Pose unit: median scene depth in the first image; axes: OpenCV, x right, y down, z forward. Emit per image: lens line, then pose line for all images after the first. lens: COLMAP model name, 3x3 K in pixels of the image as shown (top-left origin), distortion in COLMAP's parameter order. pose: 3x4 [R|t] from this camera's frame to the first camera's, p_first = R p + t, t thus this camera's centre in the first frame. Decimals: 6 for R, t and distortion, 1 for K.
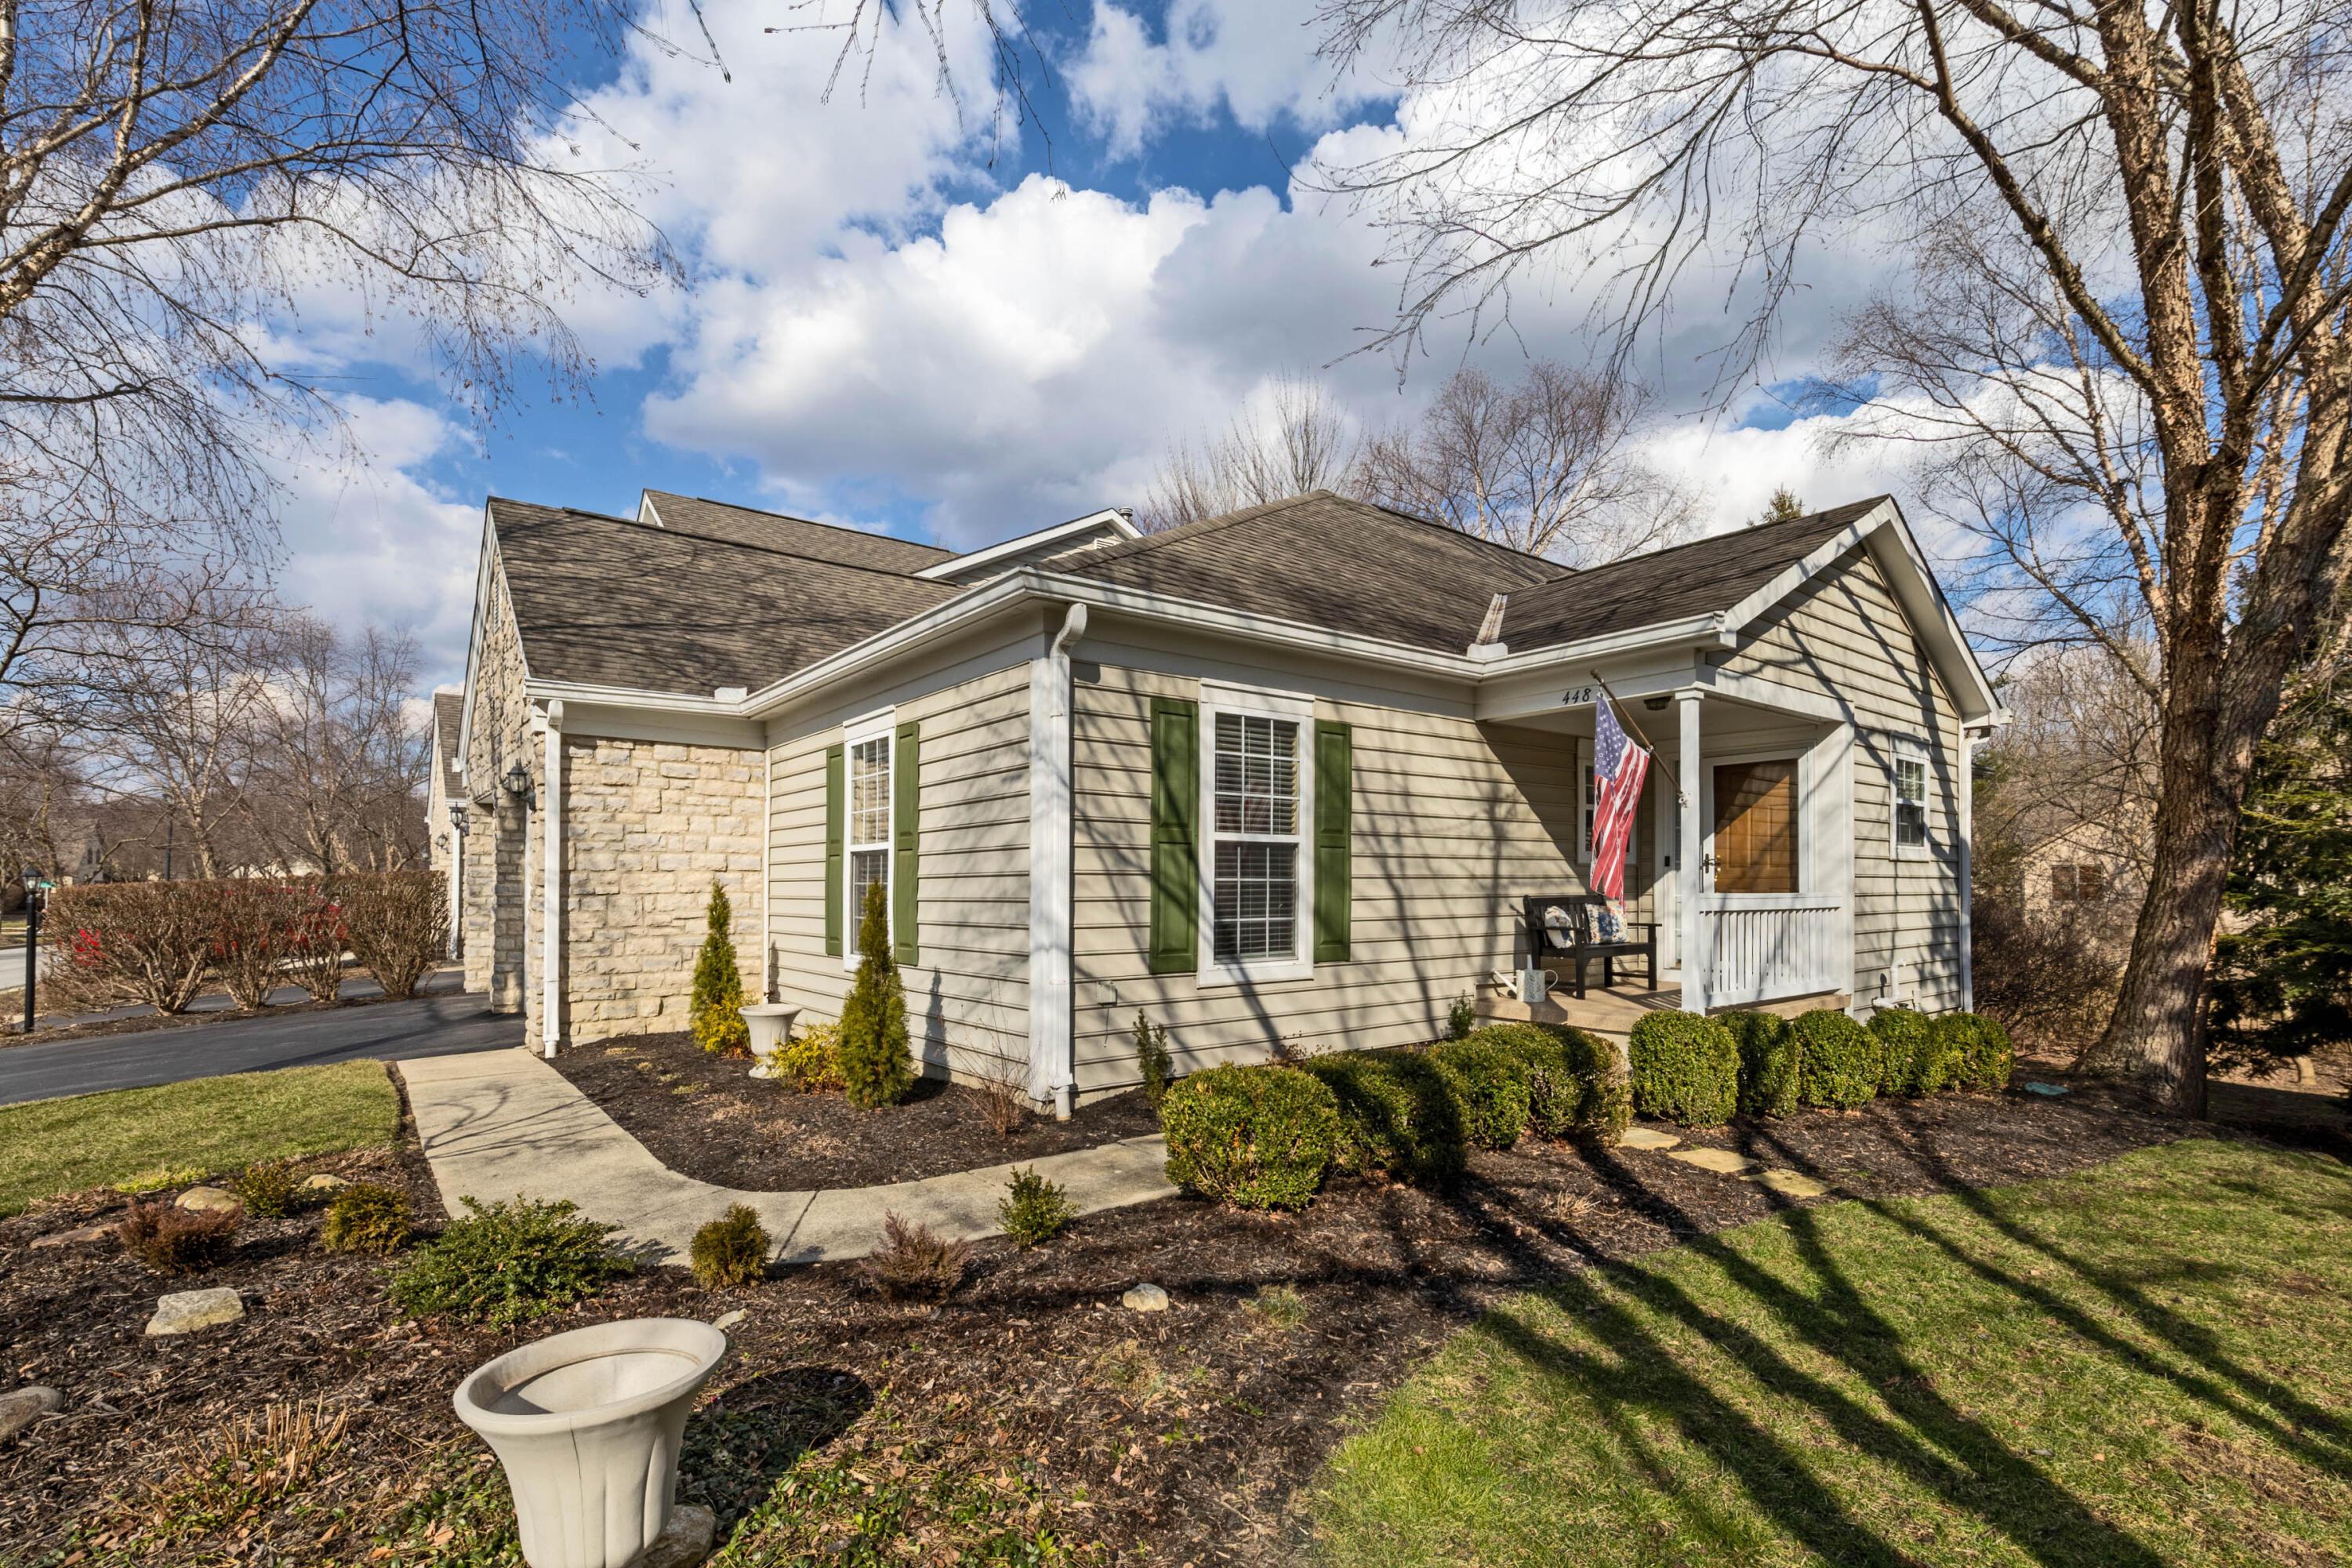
lens RADIAL K [[1025.7, 0, 1170.5], [0, 1025.7, 888.3], [0, 0, 1]] dist [0.001170, 0.000226]
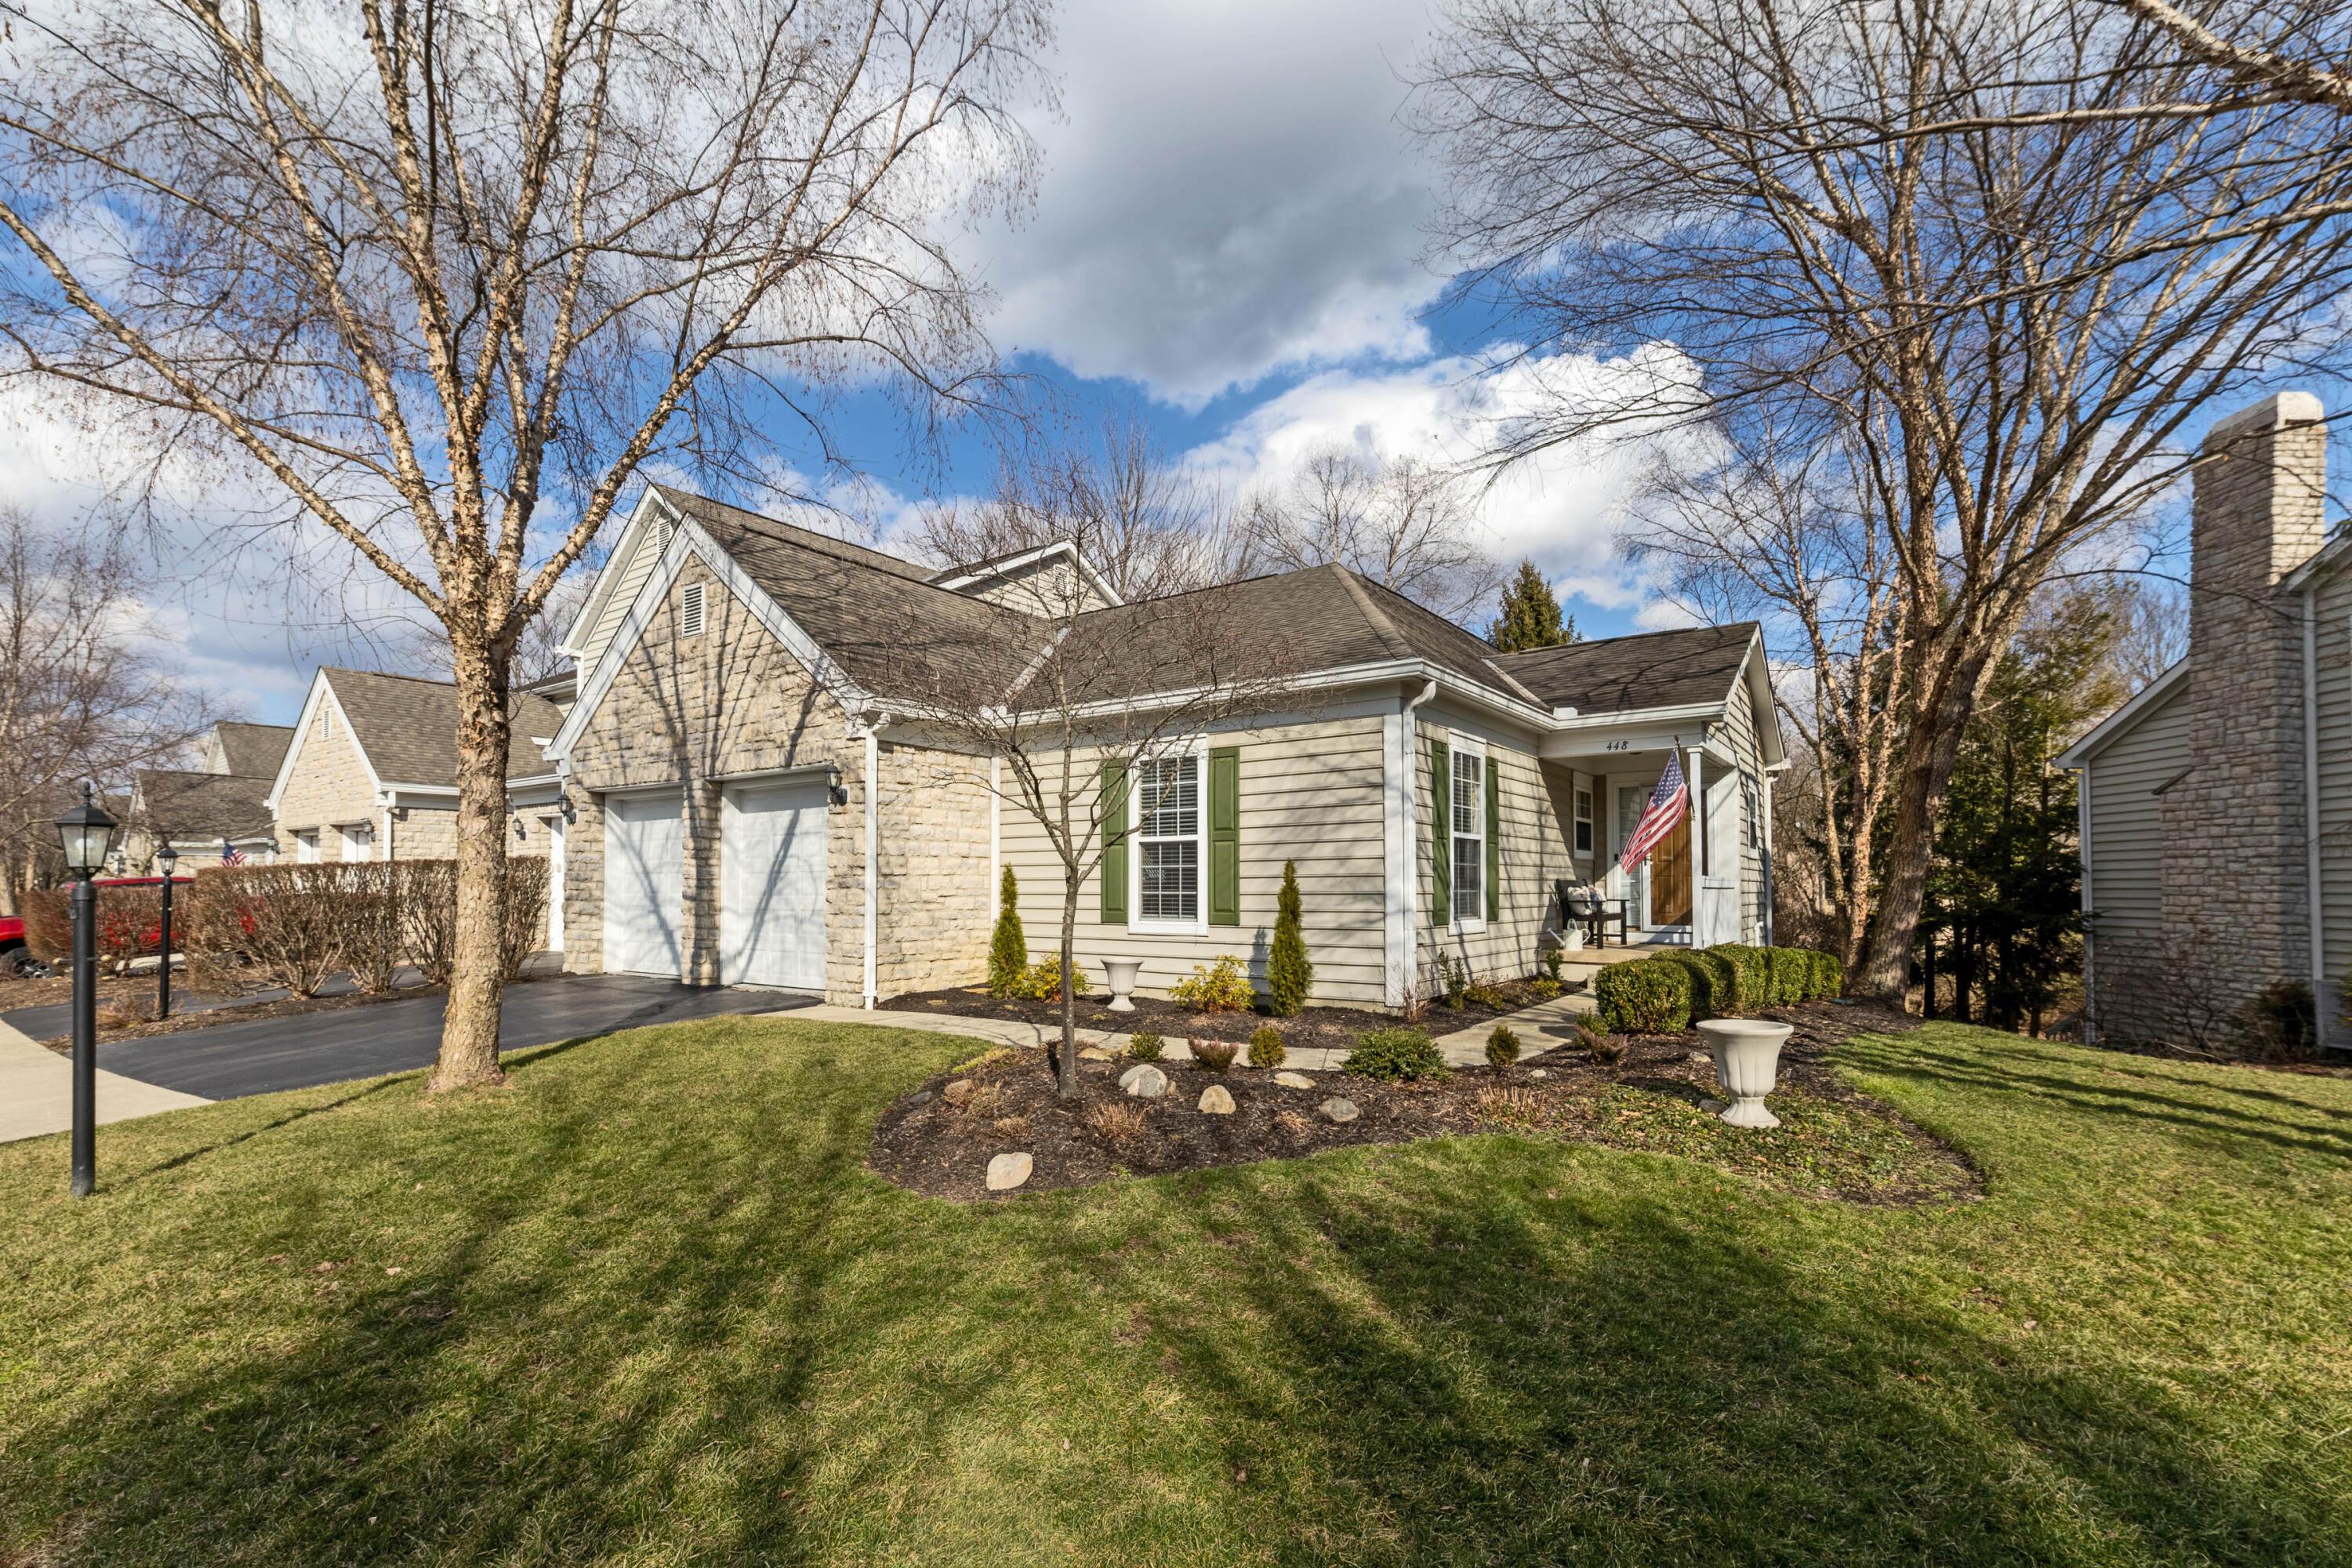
lens RADIAL K [[1025.7, 0, 1170.5], [0, 1025.7, 888.3], [0, 0, 1]] dist [0.001170, 0.000226]
pose [[0.961483, 0.002025, 0.274857, -0.598686], [-0.001574, 0.999997, -0.001862, 0.024311], [-0.274860, 0.001358, 0.961483, -0.249368]]
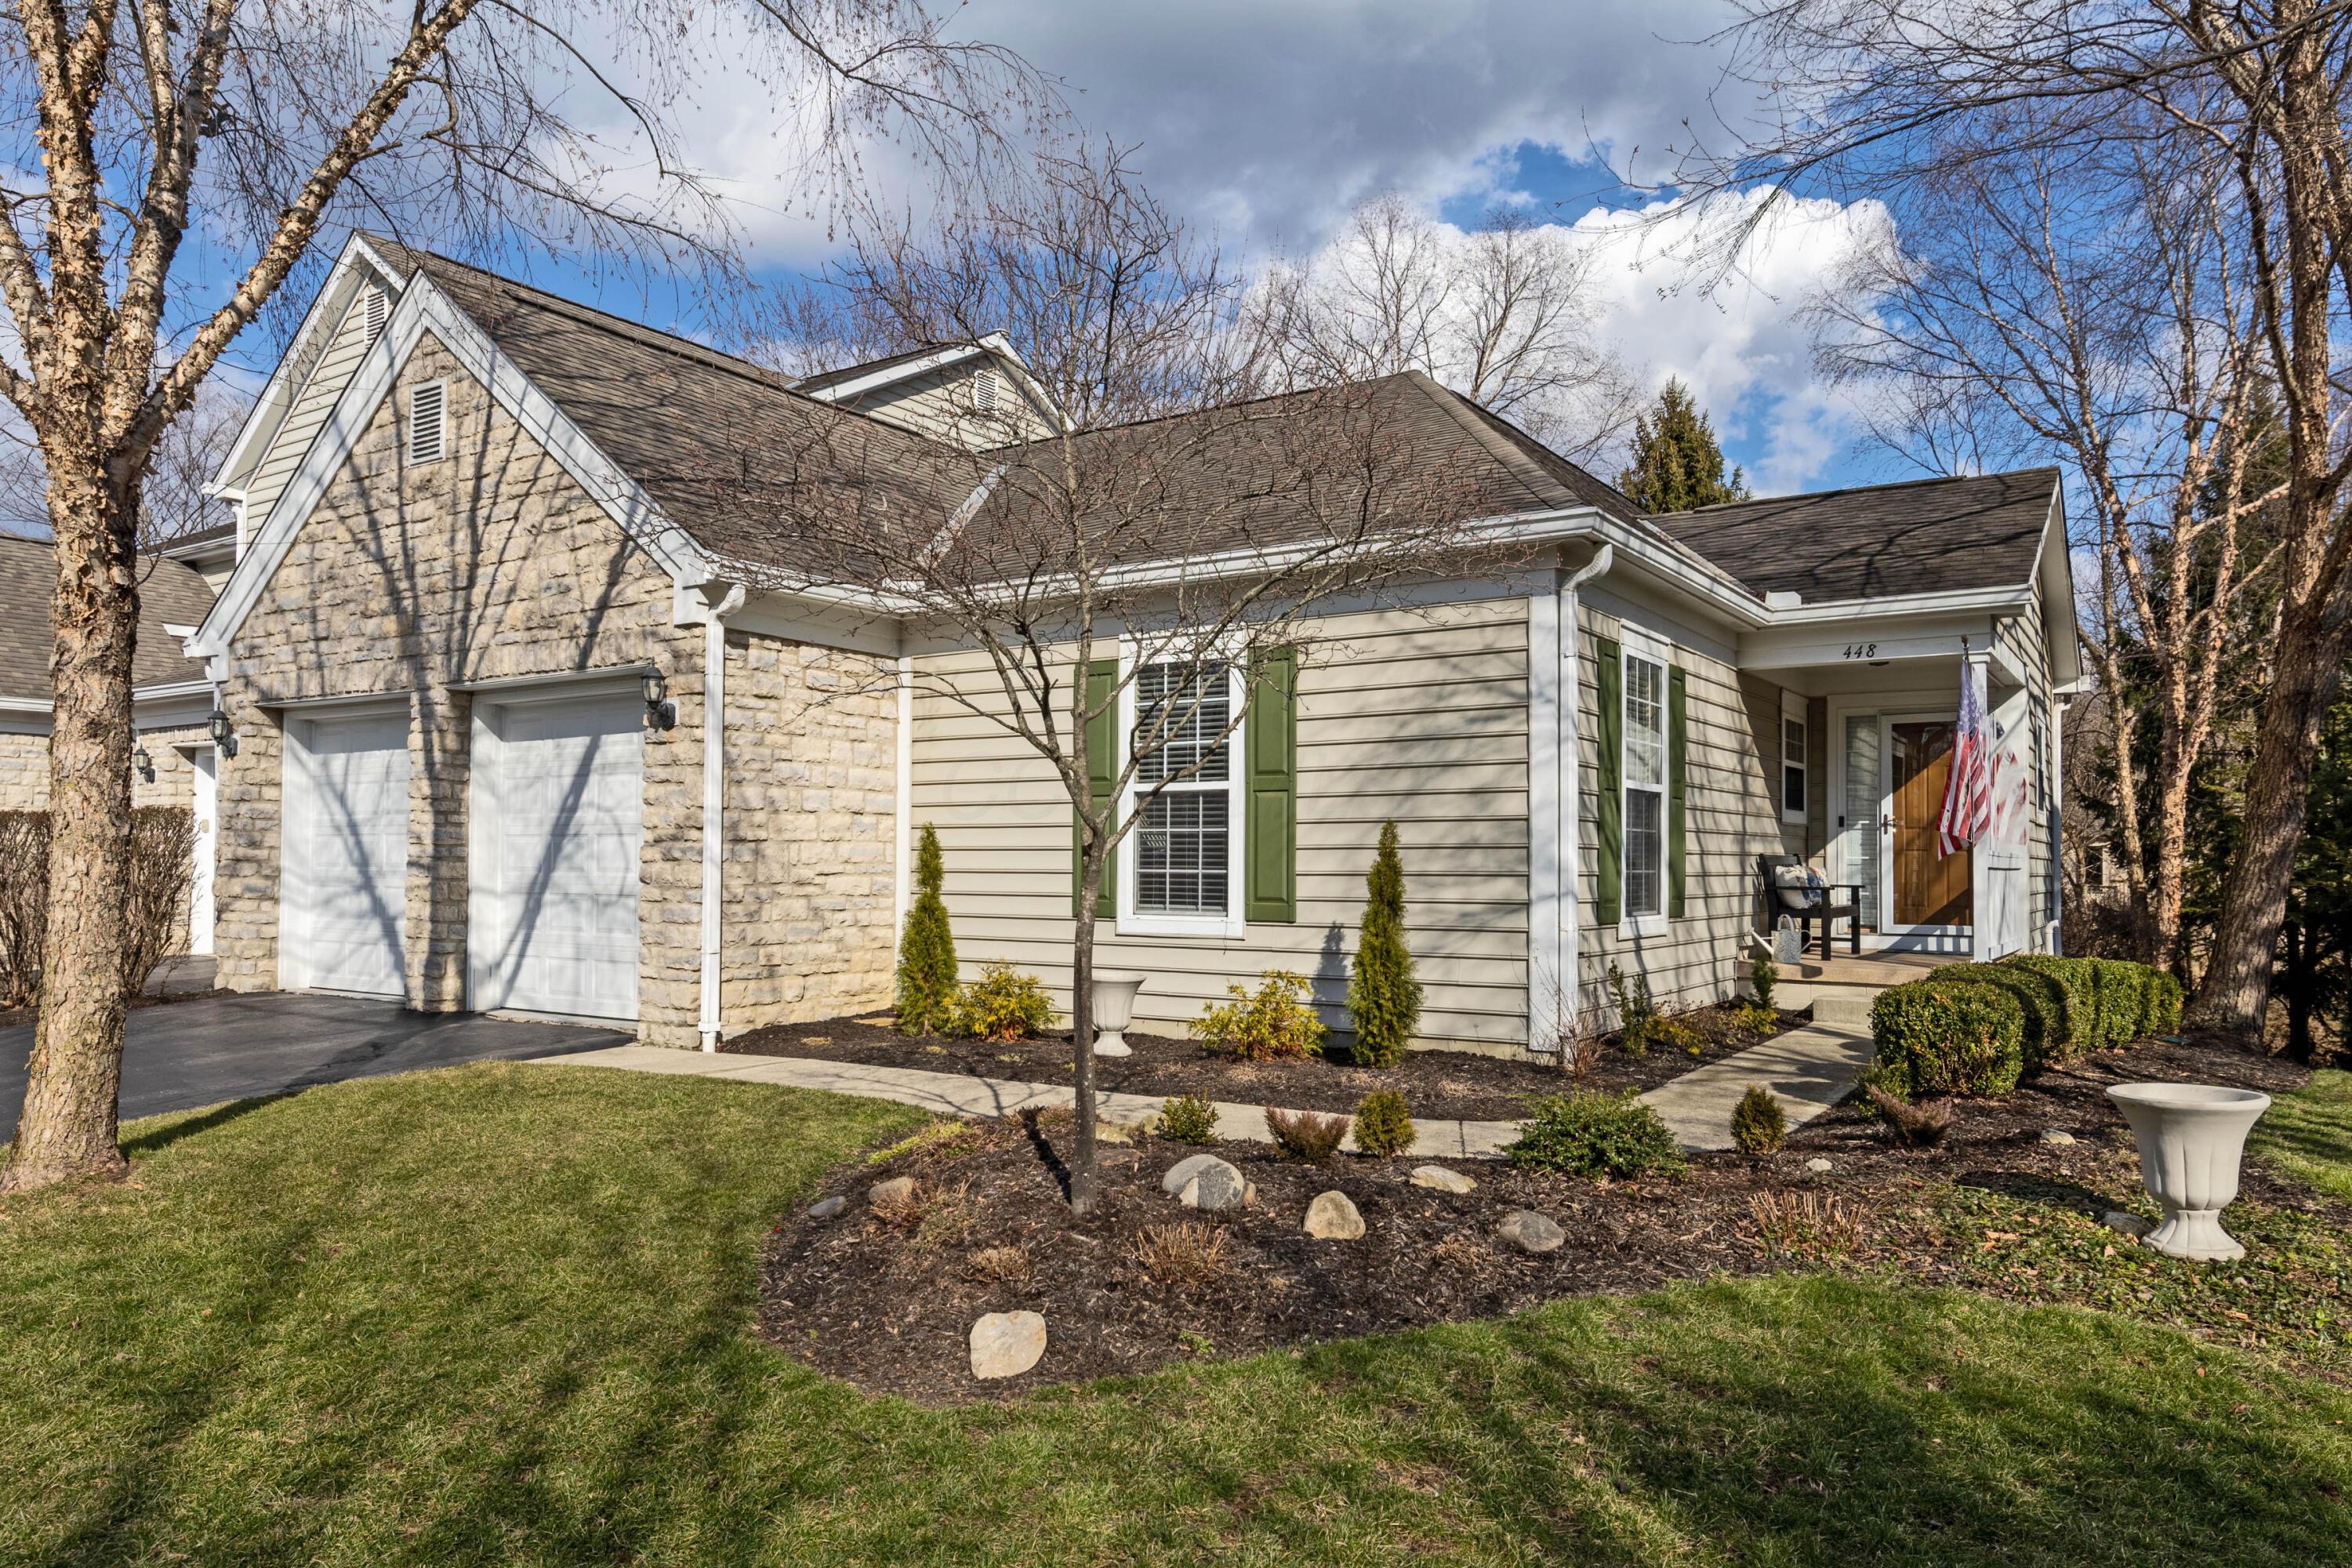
lens RADIAL K [[1516.4, 0, 1179.1], [0, 1516.4, 866.3], [0, 0, 1]] dist [-0.001697, -0.005345]
pose [[0.951033, 0.007462, 0.308998, -0.625598], [-0.007906, 0.999969, 0.000185, 0.023585], [-0.308987, -0.002619, 0.951063, -0.175329]]
